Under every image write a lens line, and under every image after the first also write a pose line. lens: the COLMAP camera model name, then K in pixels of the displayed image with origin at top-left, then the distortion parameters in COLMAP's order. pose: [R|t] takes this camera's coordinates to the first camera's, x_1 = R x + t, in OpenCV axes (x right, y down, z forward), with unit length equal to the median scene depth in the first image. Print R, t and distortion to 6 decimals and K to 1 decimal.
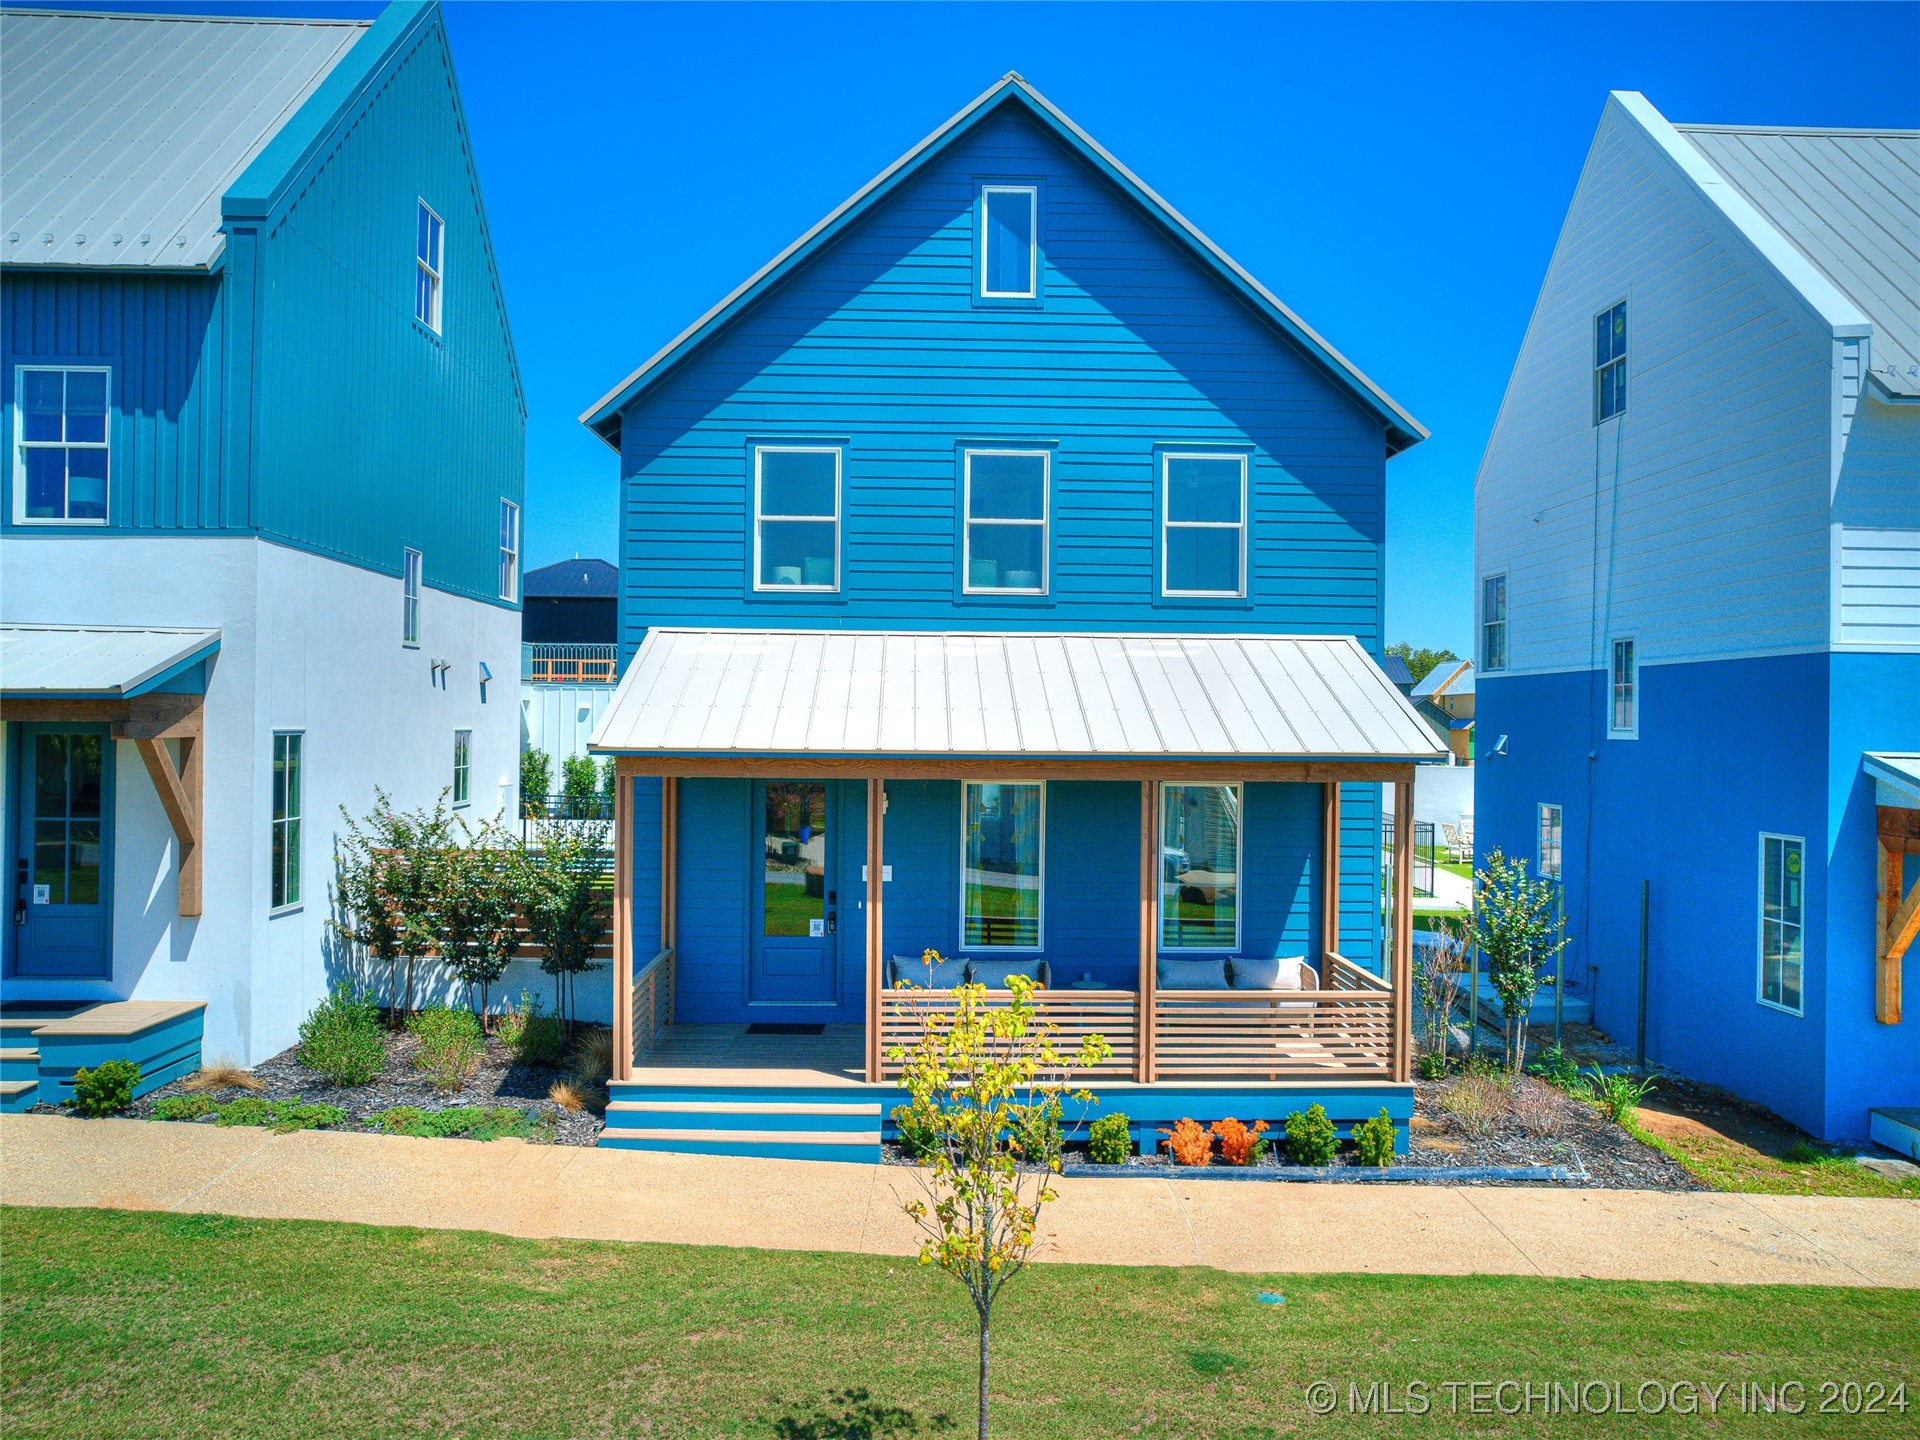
lens RADIAL K [[1391.7, 0, 945.7], [0, 1391.7, 714.9], [0, 0, 1]] dist [-0.064108, 0.056154]
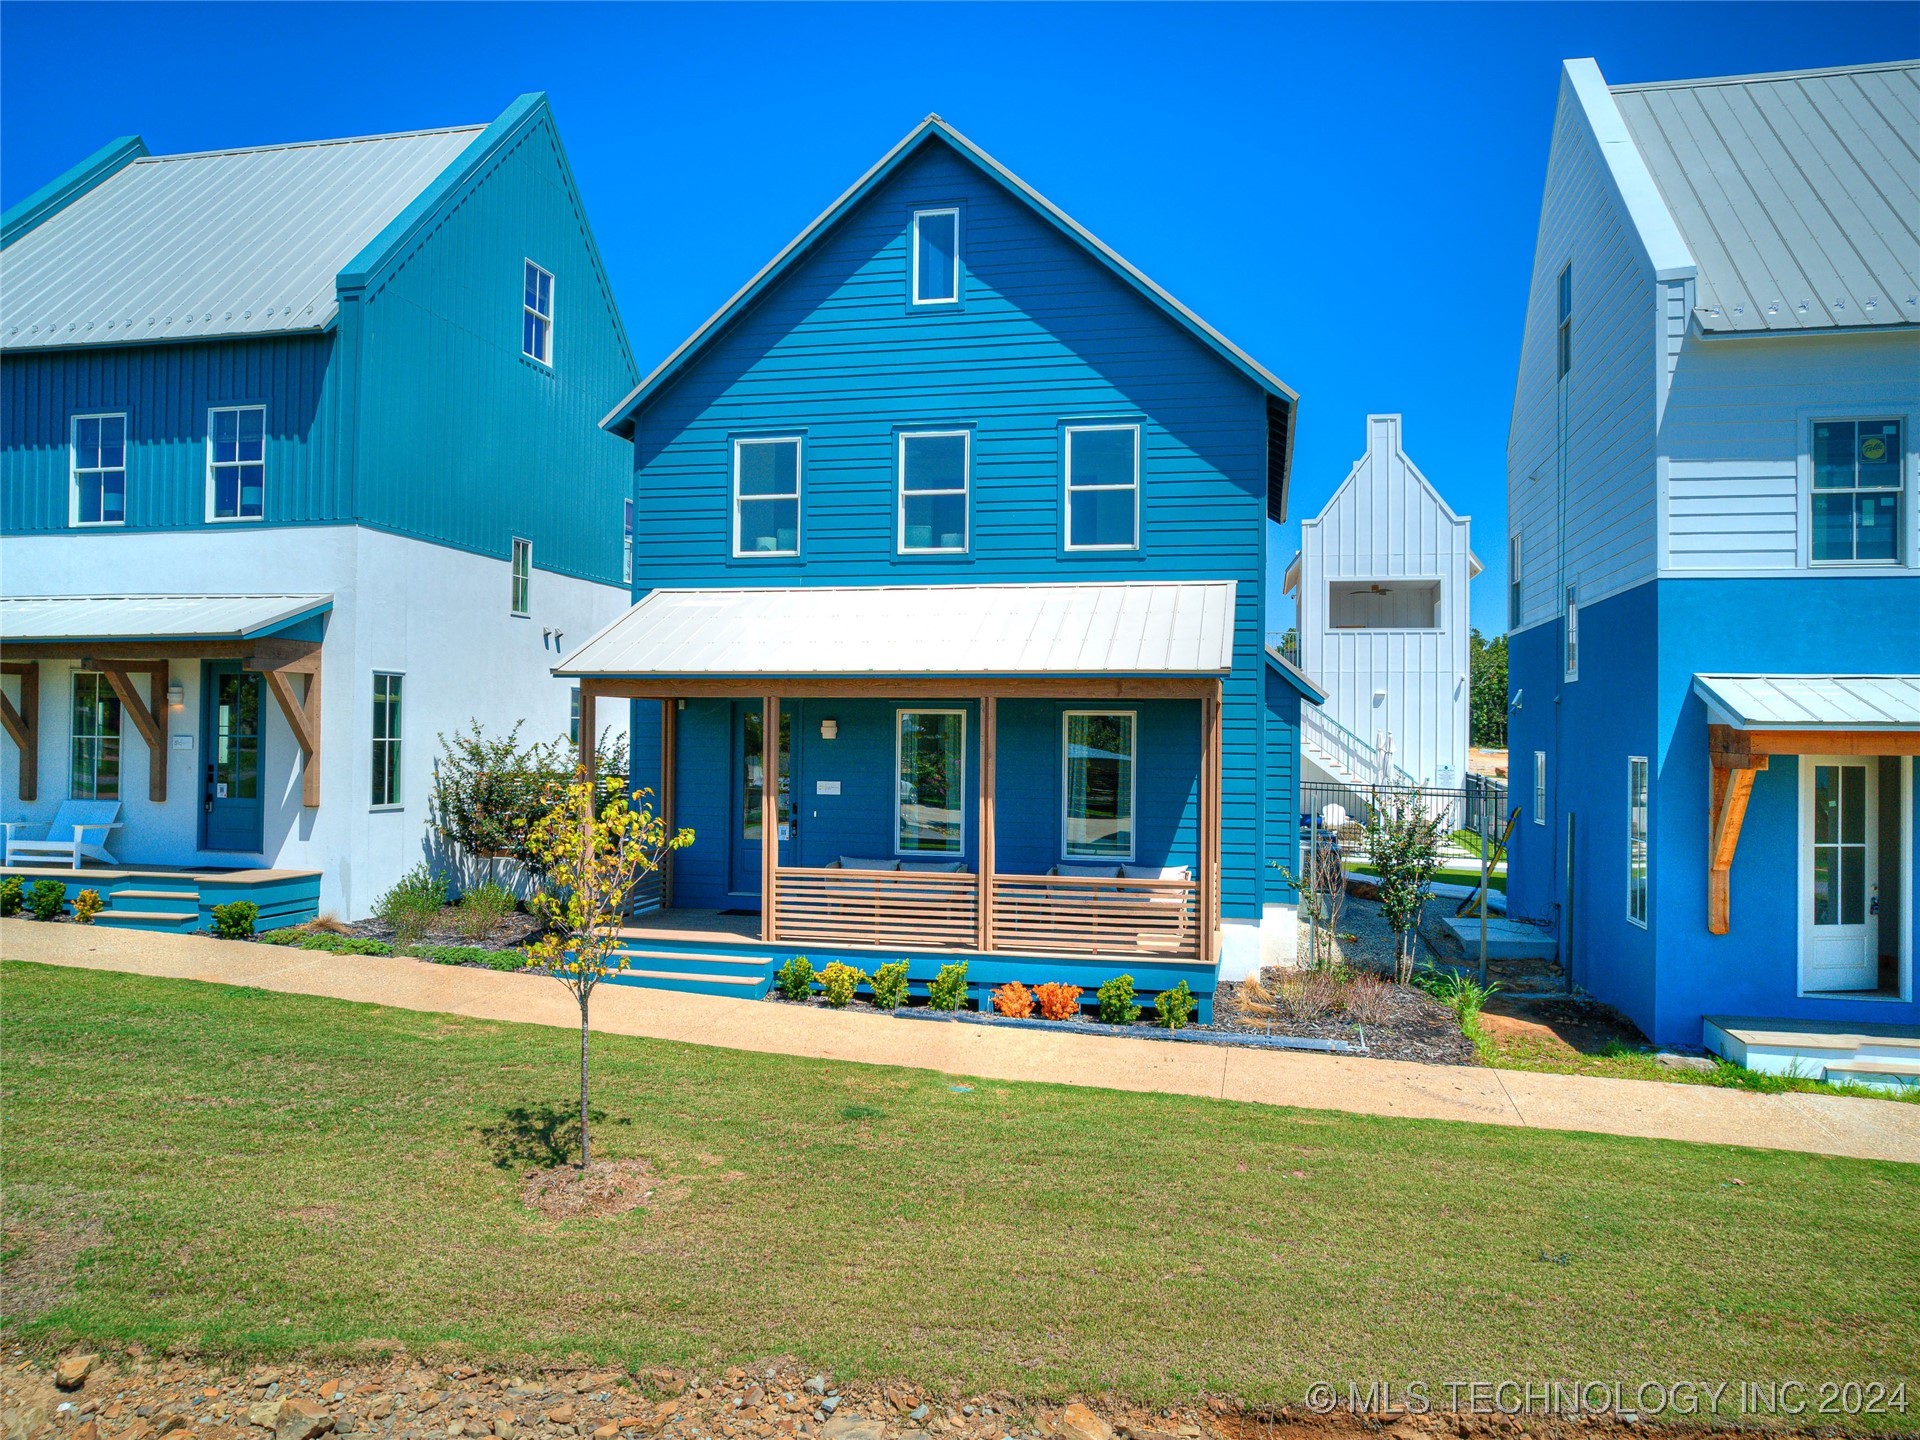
lens RADIAL K [[1391.7, 0, 945.7], [0, 1391.7, 714.9], [0, 0, 1]] dist [-0.064108, 0.056154]
pose [[0.969380, -0.003922, -0.245534, 0.370341], [0.001105, 0.999932, -0.011611, 0.069557], [0.245563, 0.010984, 0.969318, -0.154223]]
